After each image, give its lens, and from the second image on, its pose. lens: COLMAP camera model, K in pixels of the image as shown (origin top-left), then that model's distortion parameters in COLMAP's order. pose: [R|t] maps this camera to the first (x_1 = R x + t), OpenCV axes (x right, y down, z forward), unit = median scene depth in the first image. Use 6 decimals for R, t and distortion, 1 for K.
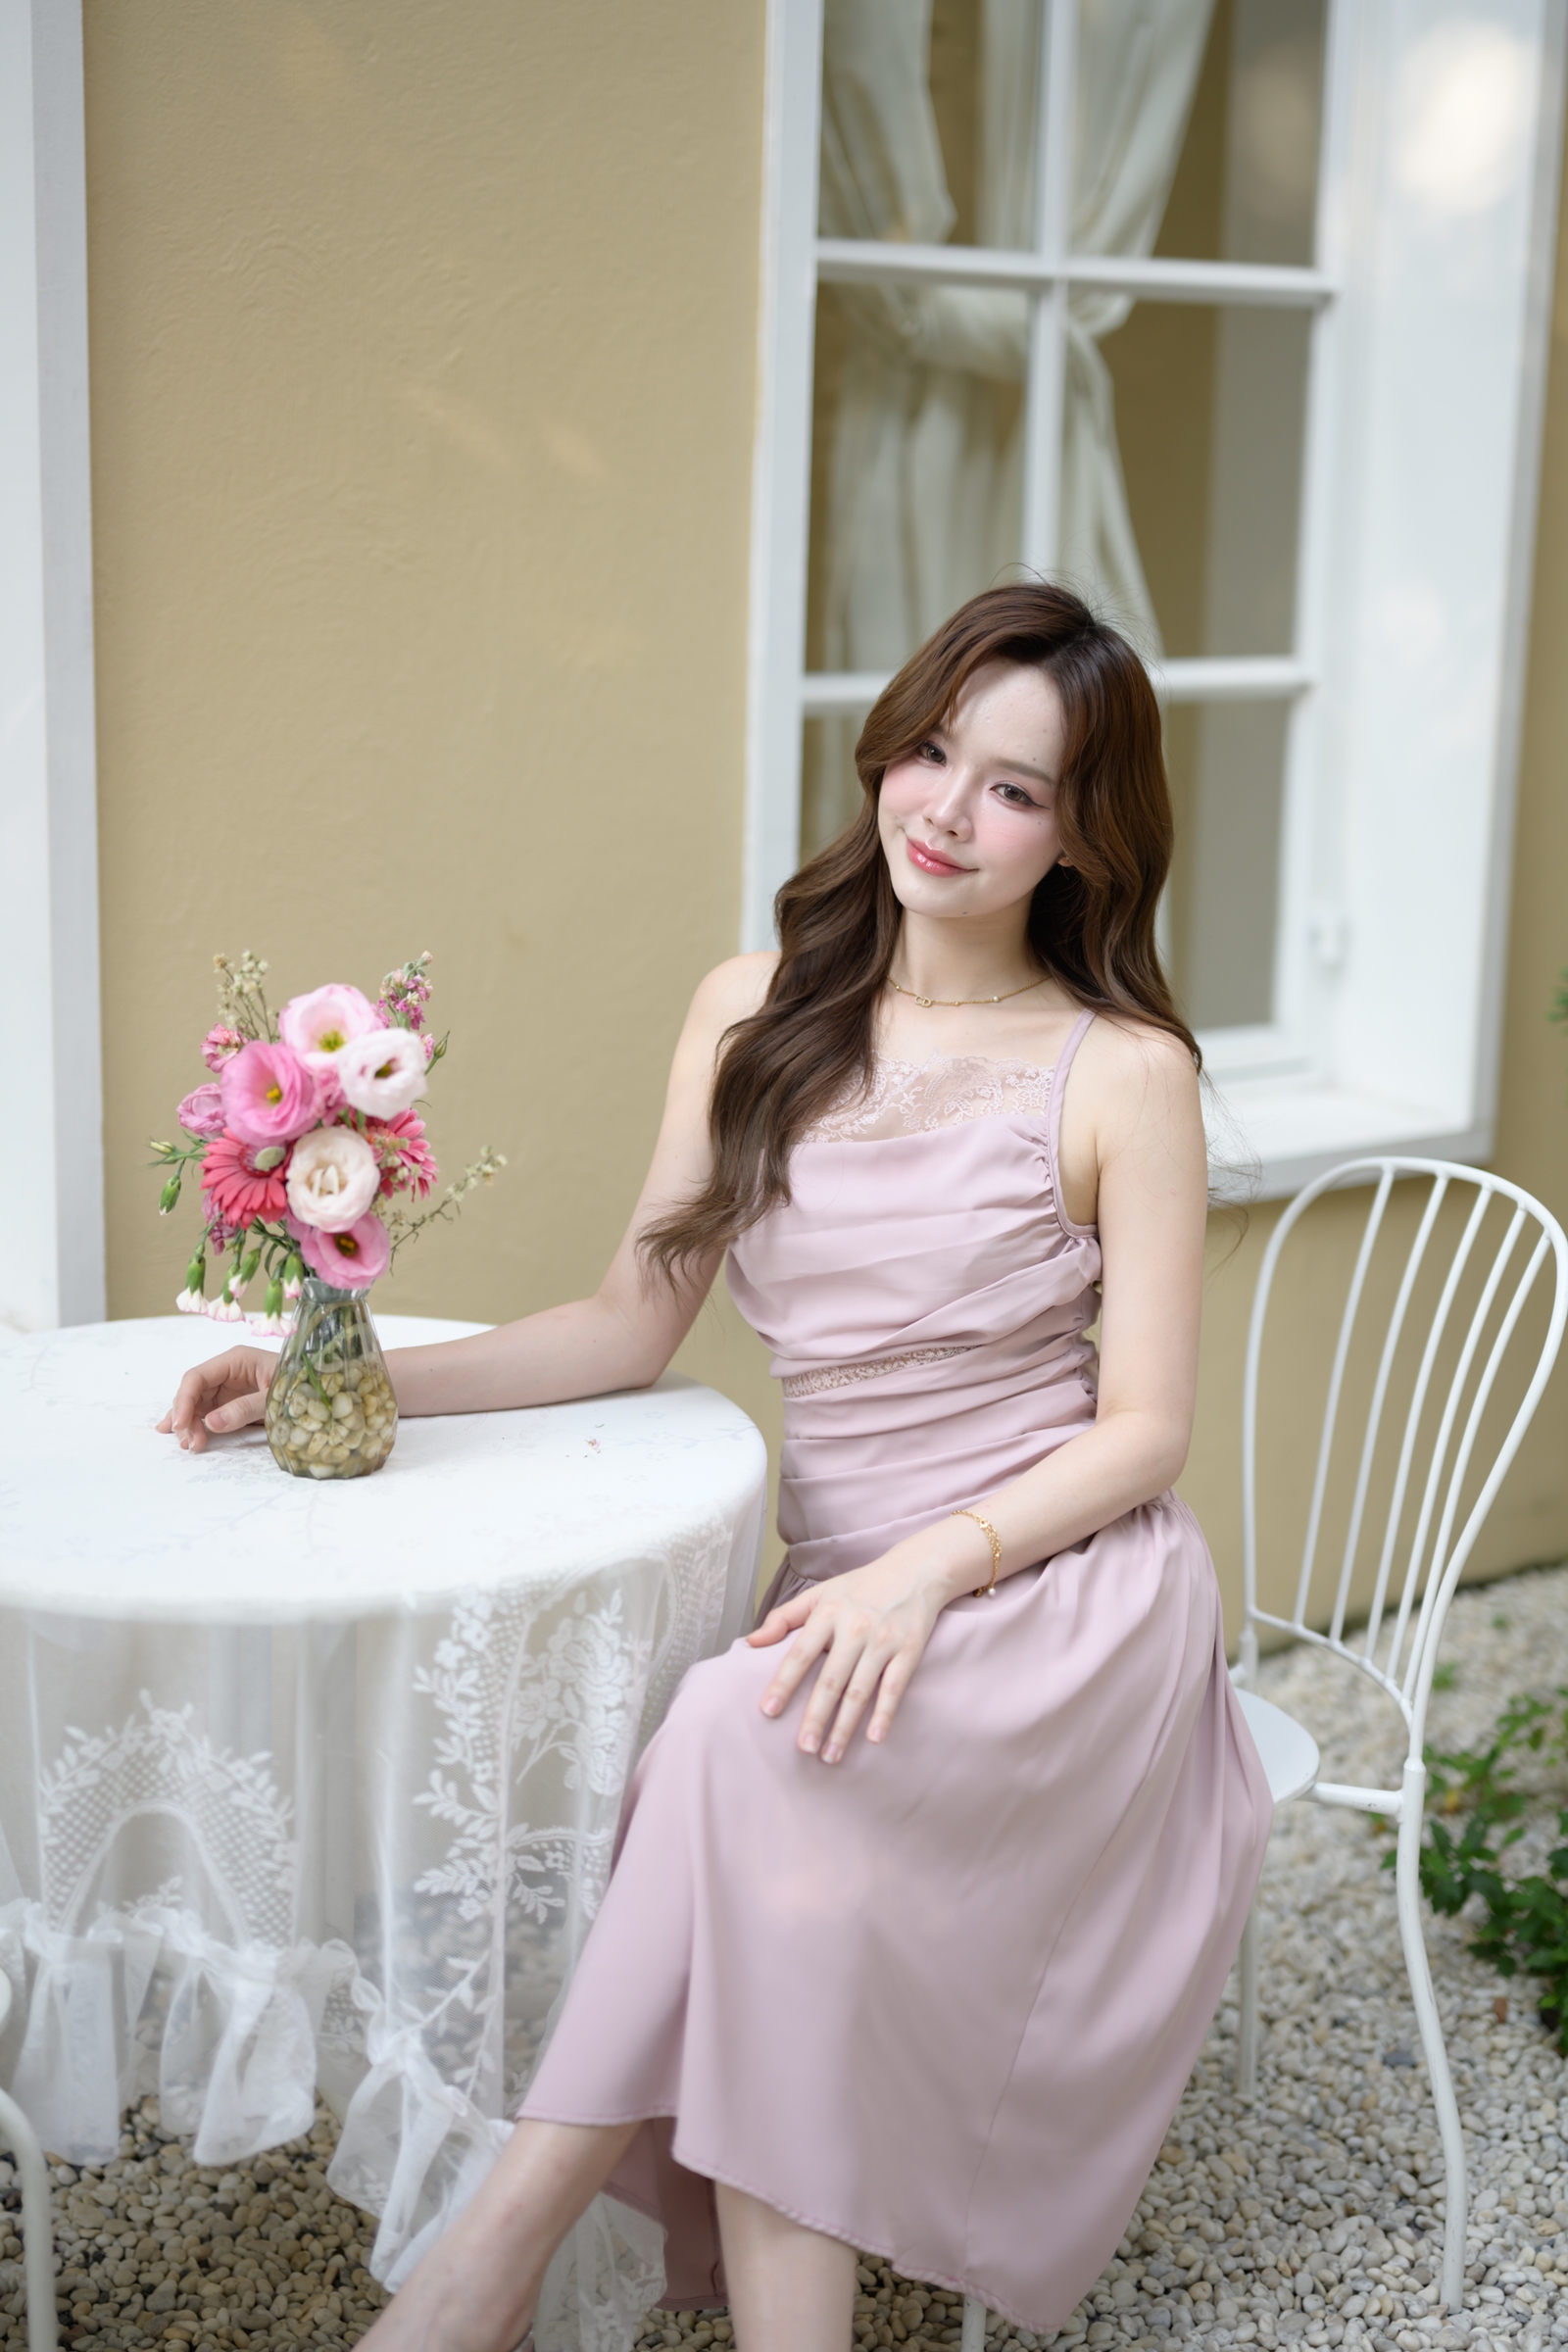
lens RADIAL K [[3393.9, 0, 822.1], [0, 3393.9, 1088.6], [0, 0, 1]] dist [0.001104, 0.013532]
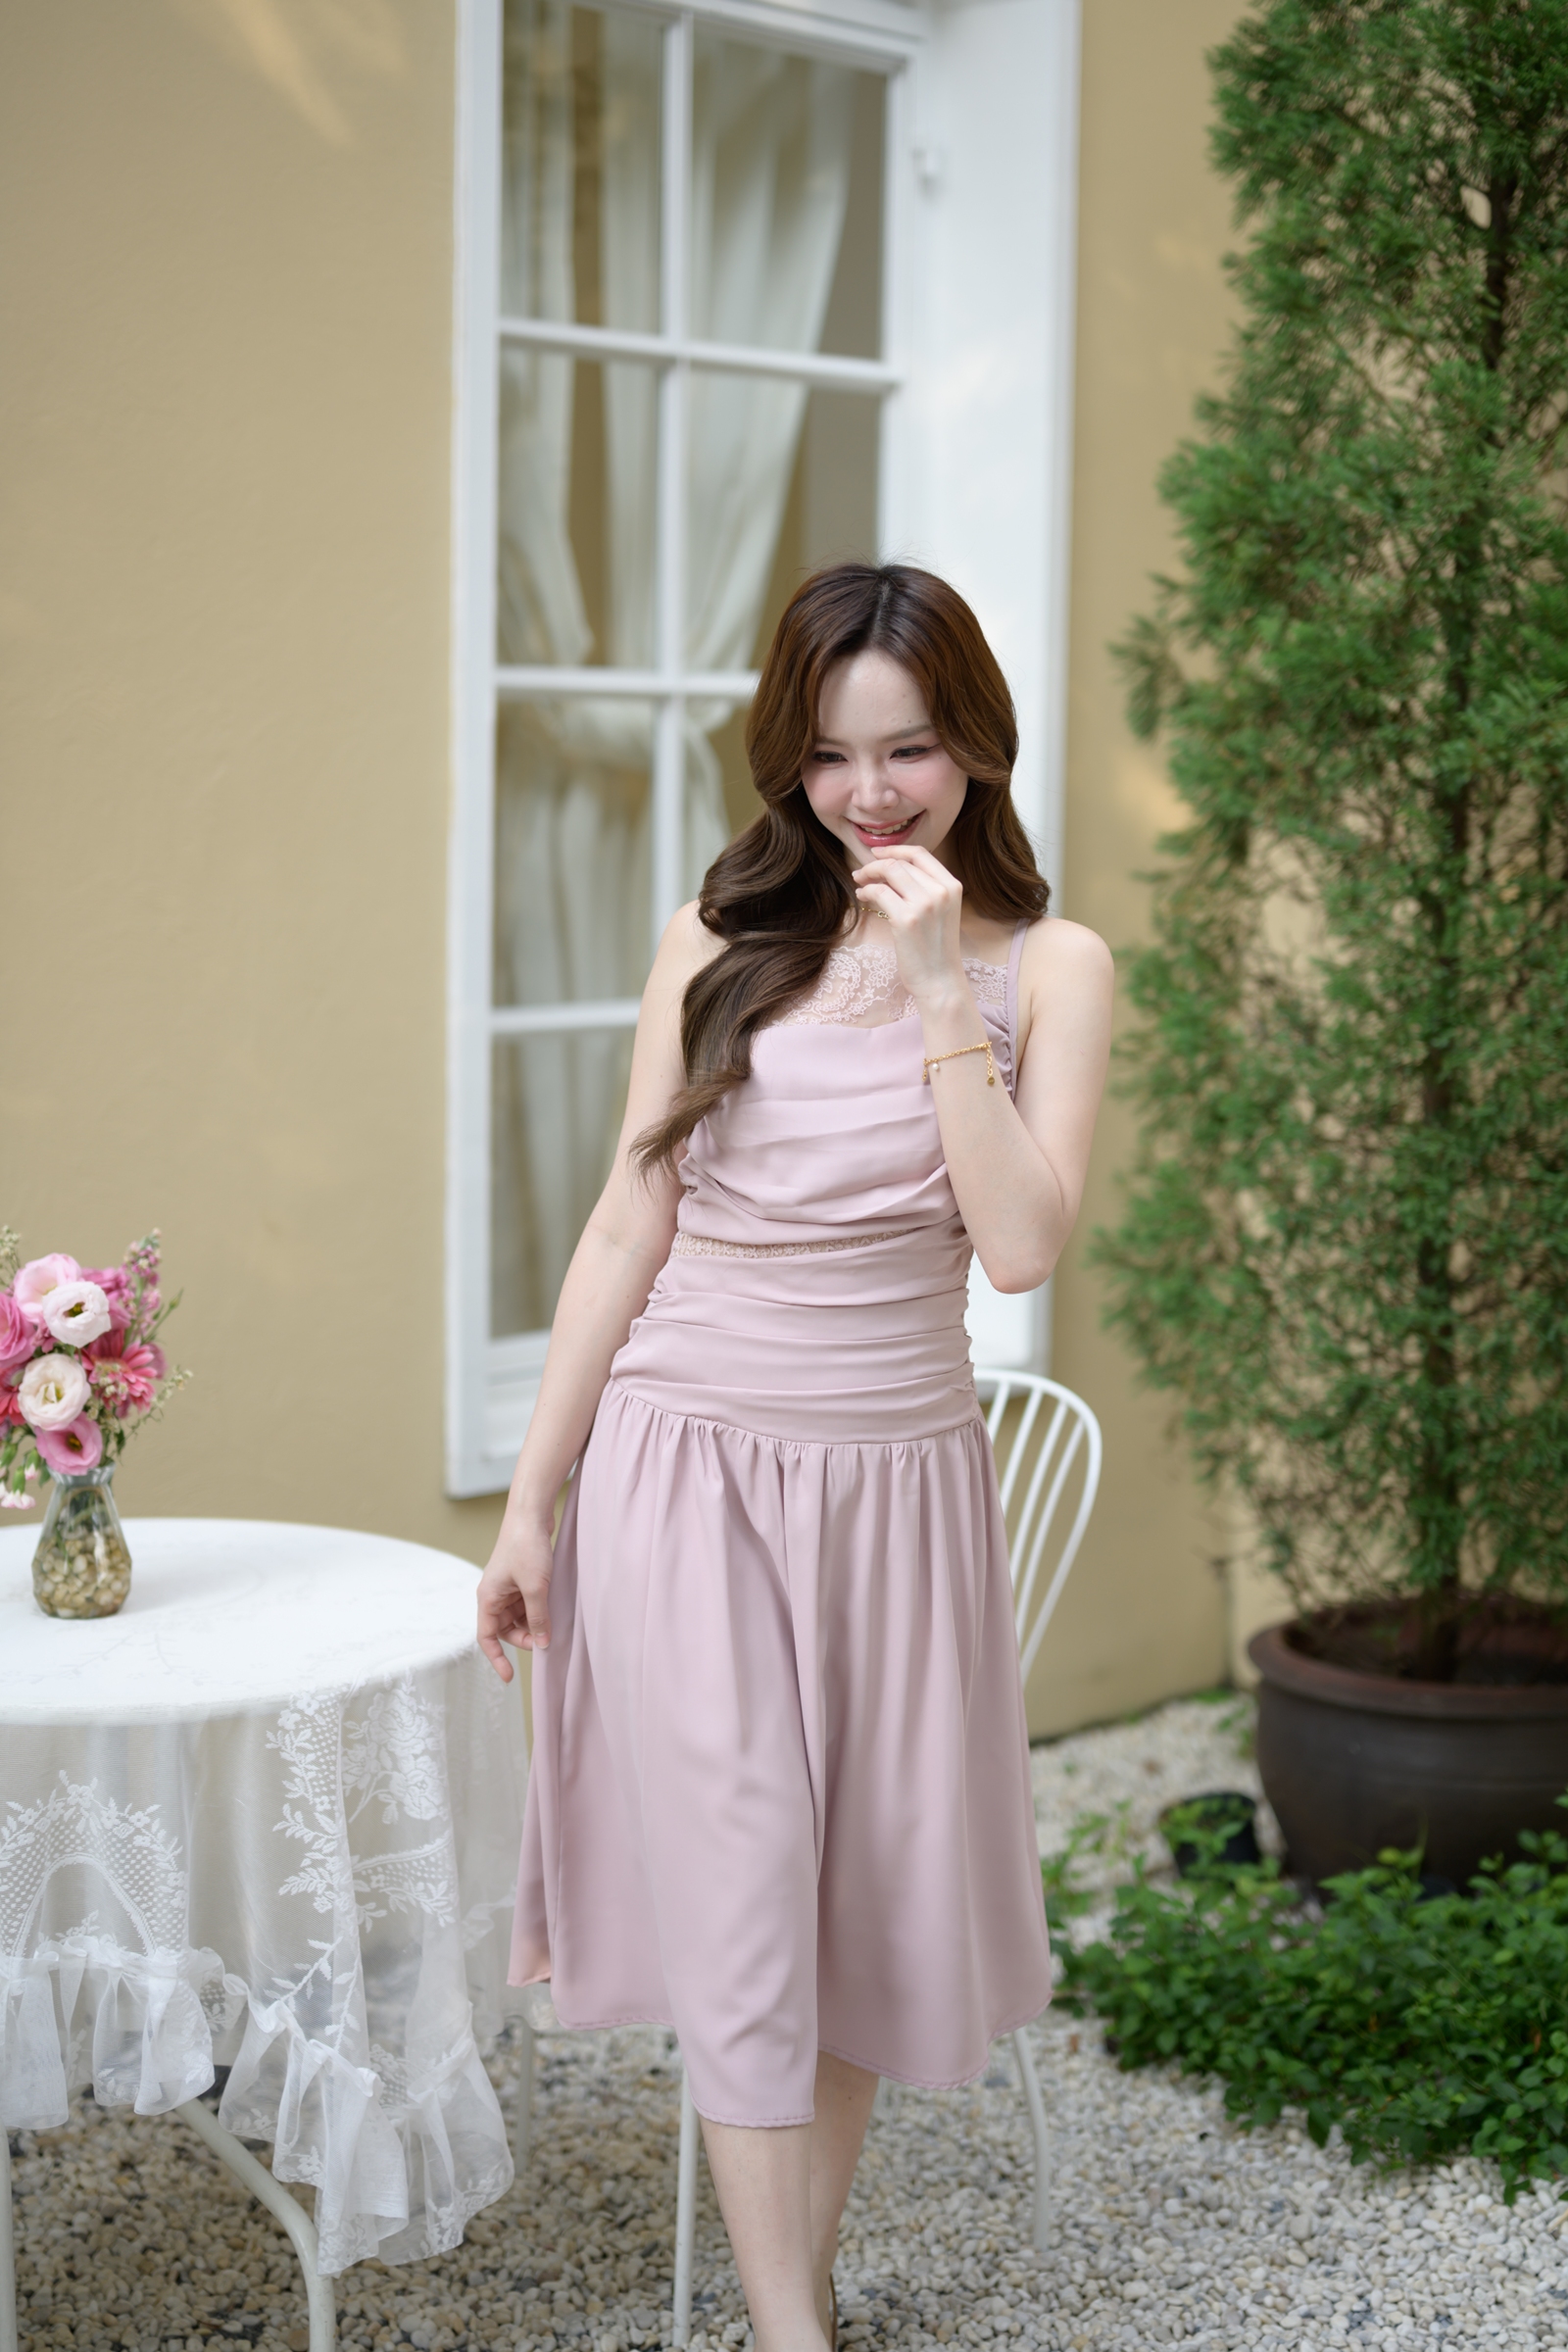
lens RADIAL K [[3393.9, 0, 822.1], [0, 3393.9, 1088.6], [0, 0, 1]] dist [0.001104, 0.013532]
pose [[0.992093, -0.024575, 0.123073, -0.049406], [0.035441, 0.995587, -0.086894, 0.025781], [-0.120394, 0.090568, 0.988586, -0.329171]]
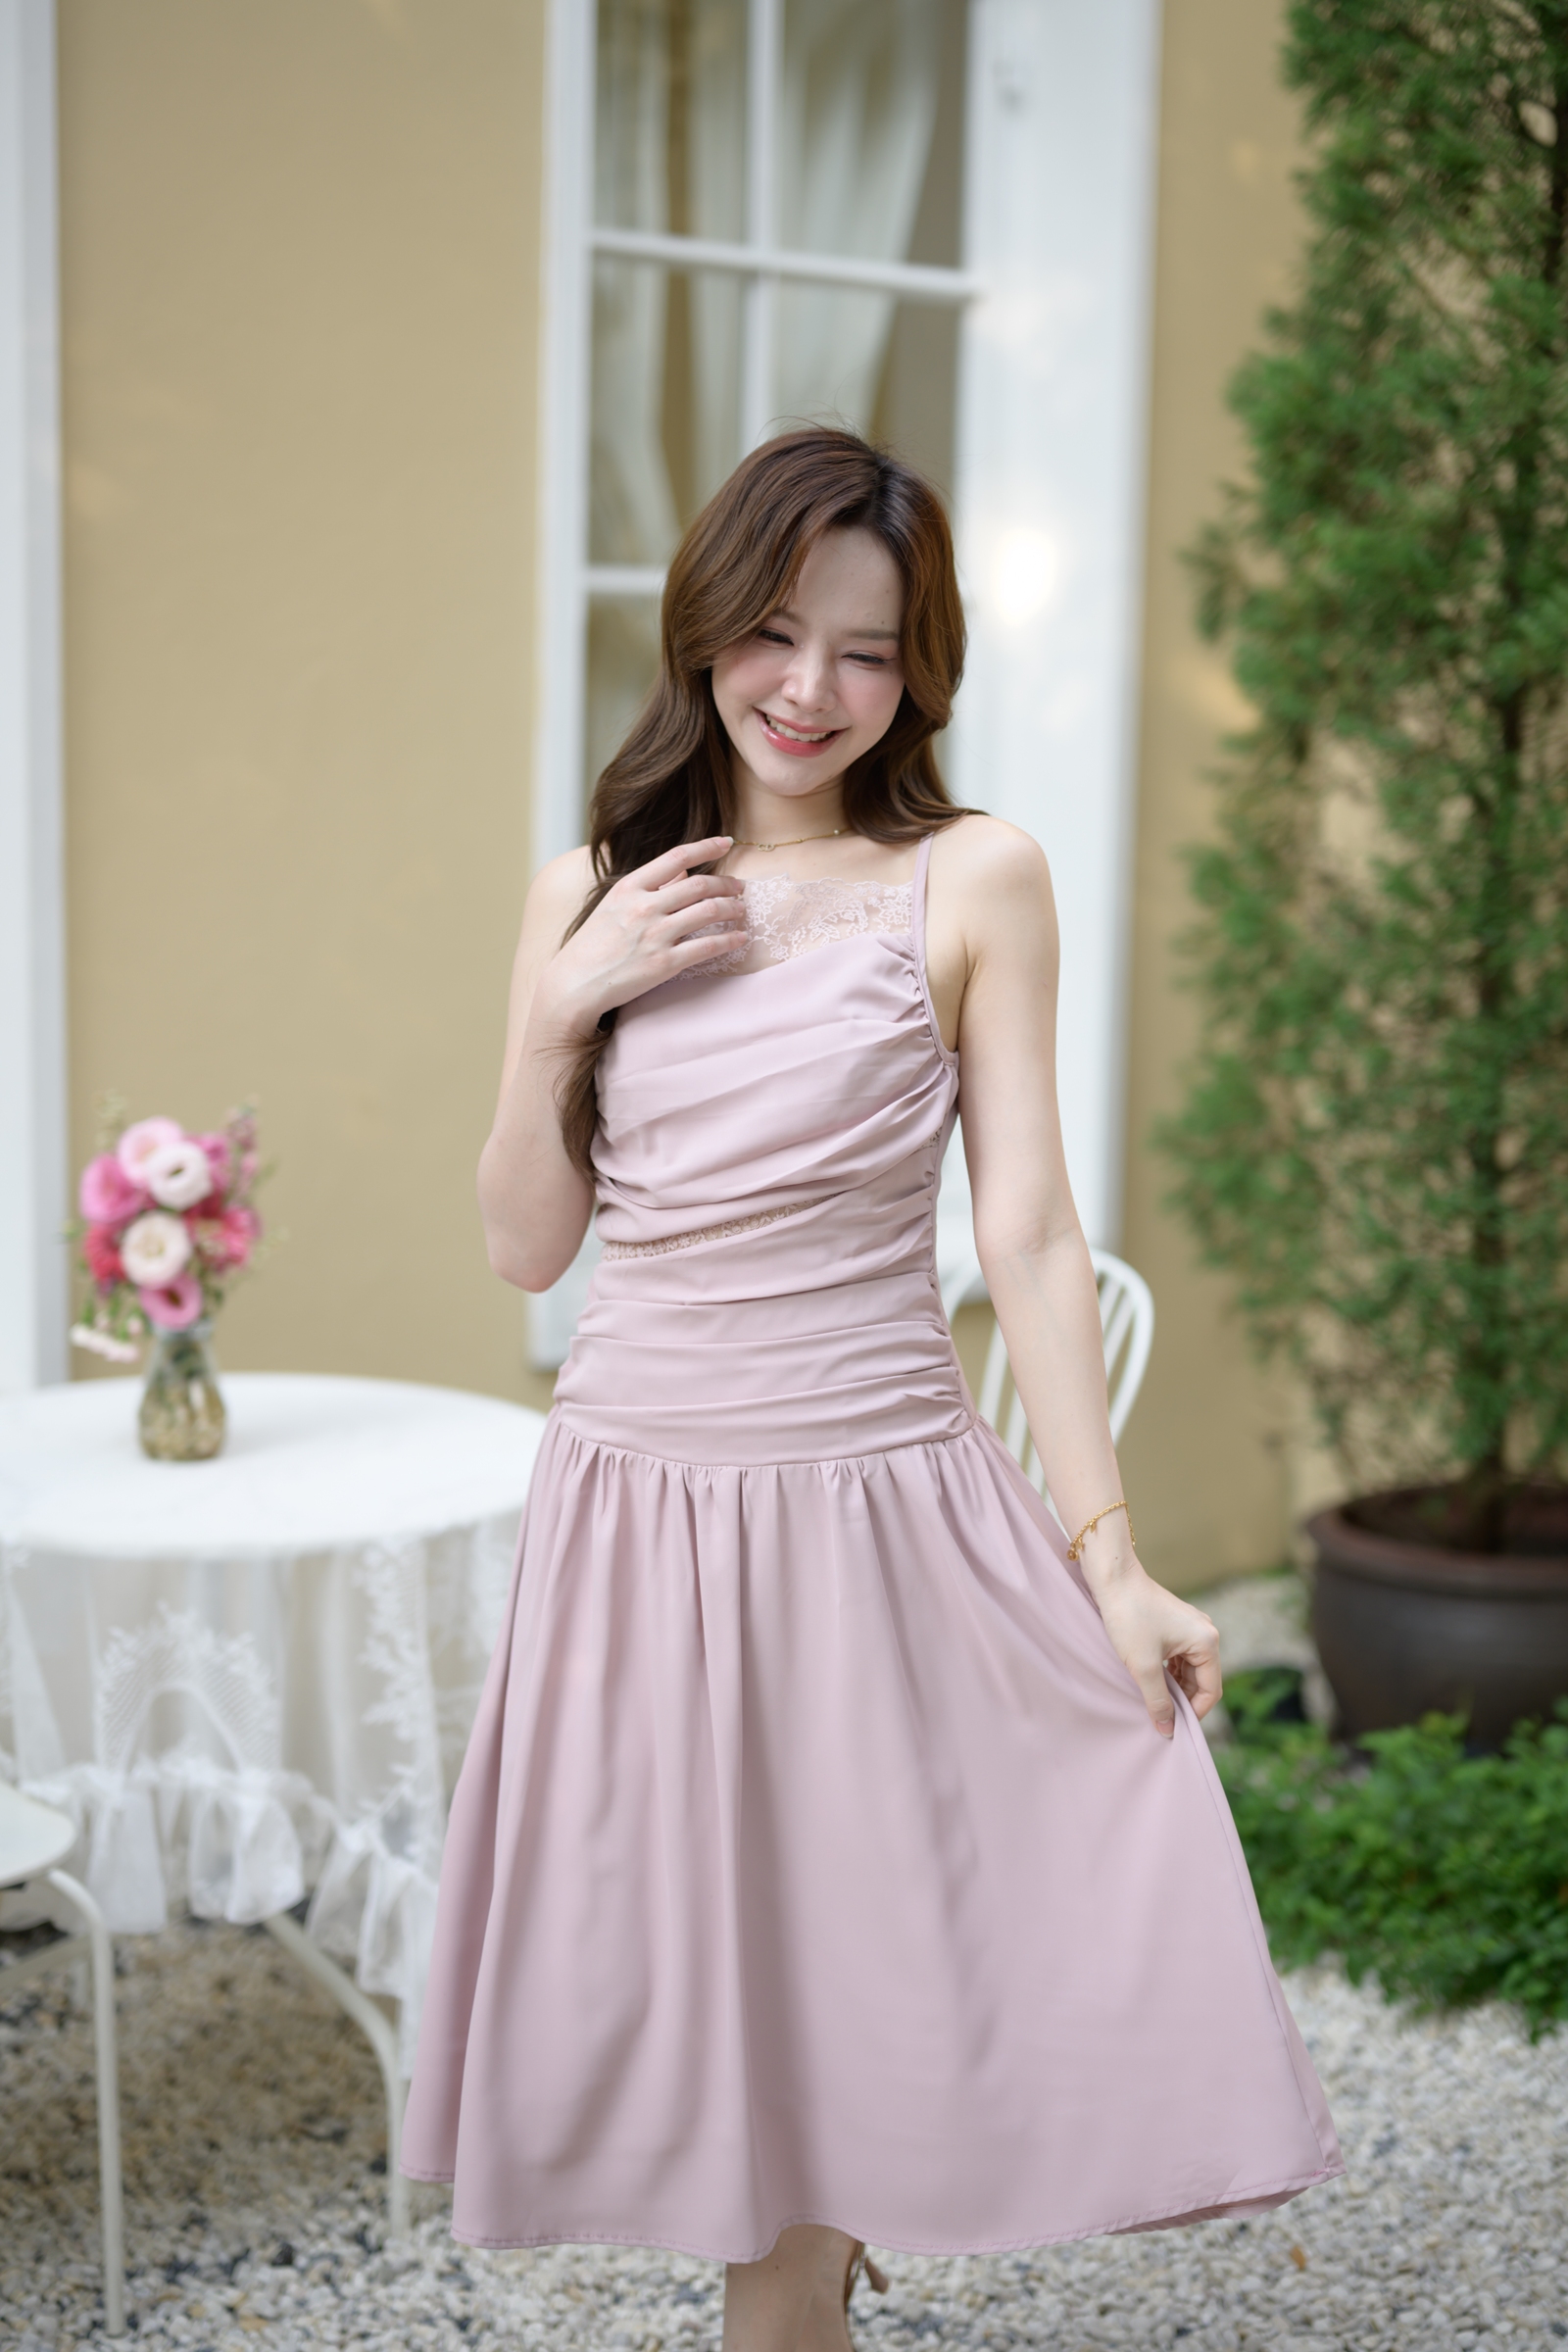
lens RADIAL K [[3393.9, 0, 822.1], [0, 3393.9, 1088.6], [0, 0, 1]] dist [0.001104, 0.013532]
pose [[0.995670, -0.017559, 0.091284, -0.040378], [0.023212, 0.997853, -0.061236, 0.041553], [-0.090013, 0.063090, 0.993940, -0.391751]]
